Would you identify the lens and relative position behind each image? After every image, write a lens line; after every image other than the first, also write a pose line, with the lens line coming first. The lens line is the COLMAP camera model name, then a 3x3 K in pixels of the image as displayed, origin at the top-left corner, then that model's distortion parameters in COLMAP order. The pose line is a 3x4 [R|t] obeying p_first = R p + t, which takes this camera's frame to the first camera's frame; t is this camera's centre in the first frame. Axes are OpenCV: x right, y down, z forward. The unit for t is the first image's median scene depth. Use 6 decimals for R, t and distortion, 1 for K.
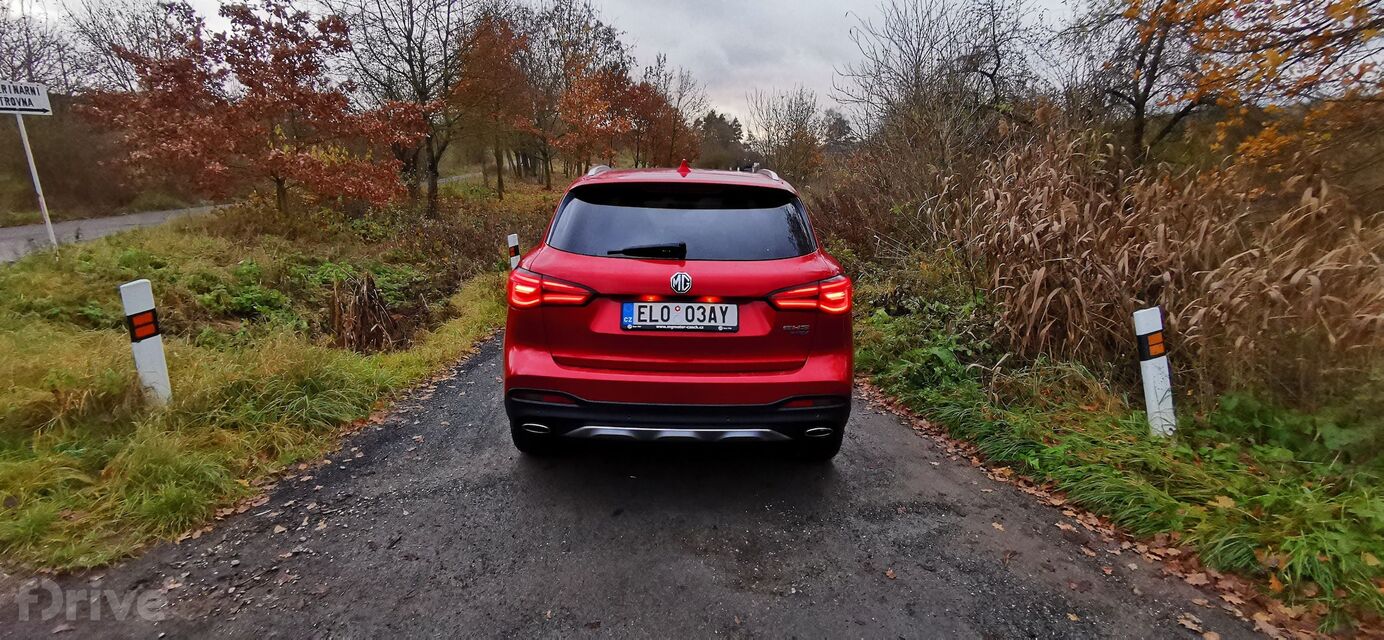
lens RADIAL K [[622.8, 0, 679.8], [0, 622.8, 308.9], [0, 0, 1]] dist [-0.001184, 0.008533]
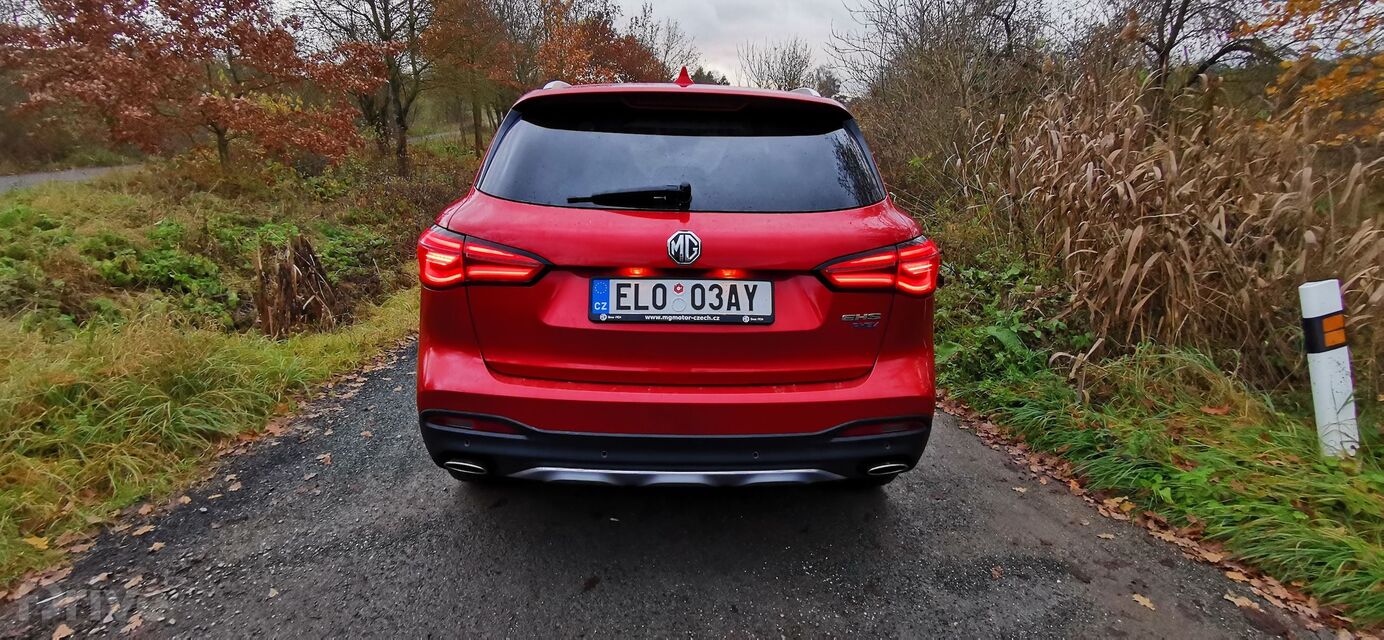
lens RADIAL K [[622.8, 0, 684.2], [0, 622.8, 312.1], [0, 0, 1]] dist [-0.001184, 0.008533]
pose [[0.999639, -0.004729, 0.026431, -0.010066], [0.003013, 0.997908, 0.064579, -0.011951], [-0.026681, -0.064476, 0.997563, 0.246774]]
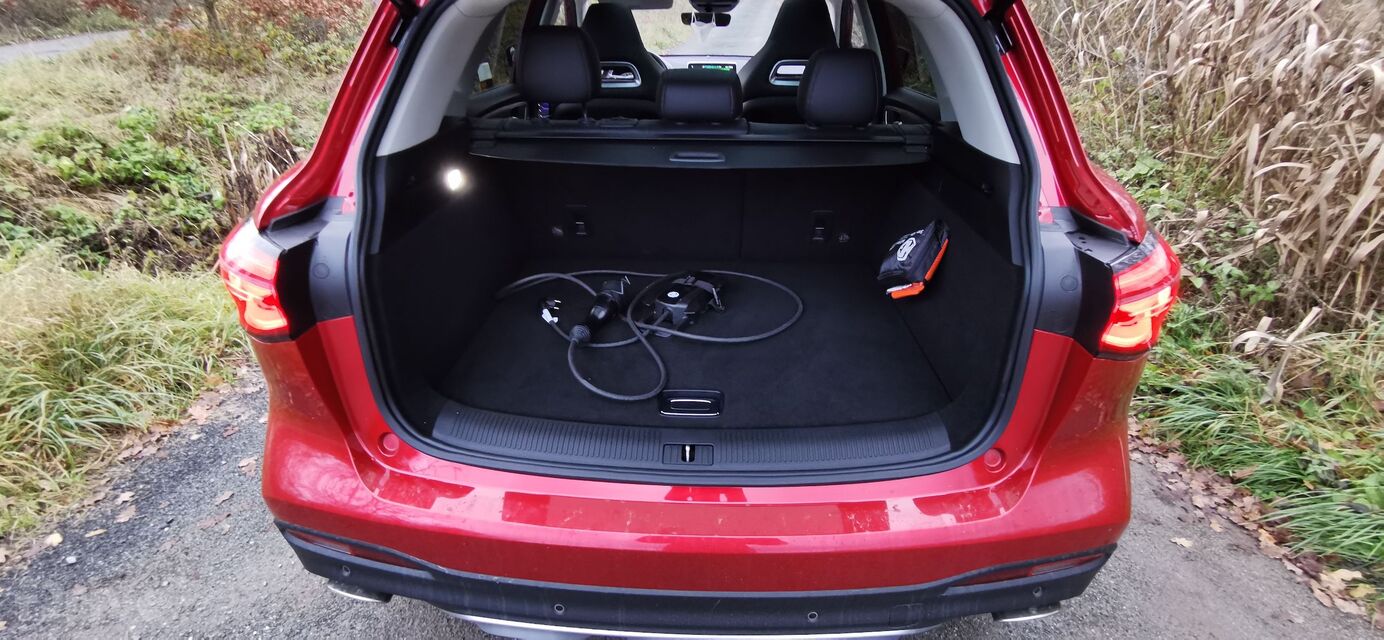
lens RADIAL K [[622.8, 0, 691.4], [0, 622.8, 308.8], [0, 0, 1]] dist [-0.001184, 0.008533]
pose [[0.999461, -0.004913, -0.032470, 0.010728], [0.013541, 0.962438, 0.271163, -0.079789], [0.029918, -0.271457, 0.961986, 0.469425]]
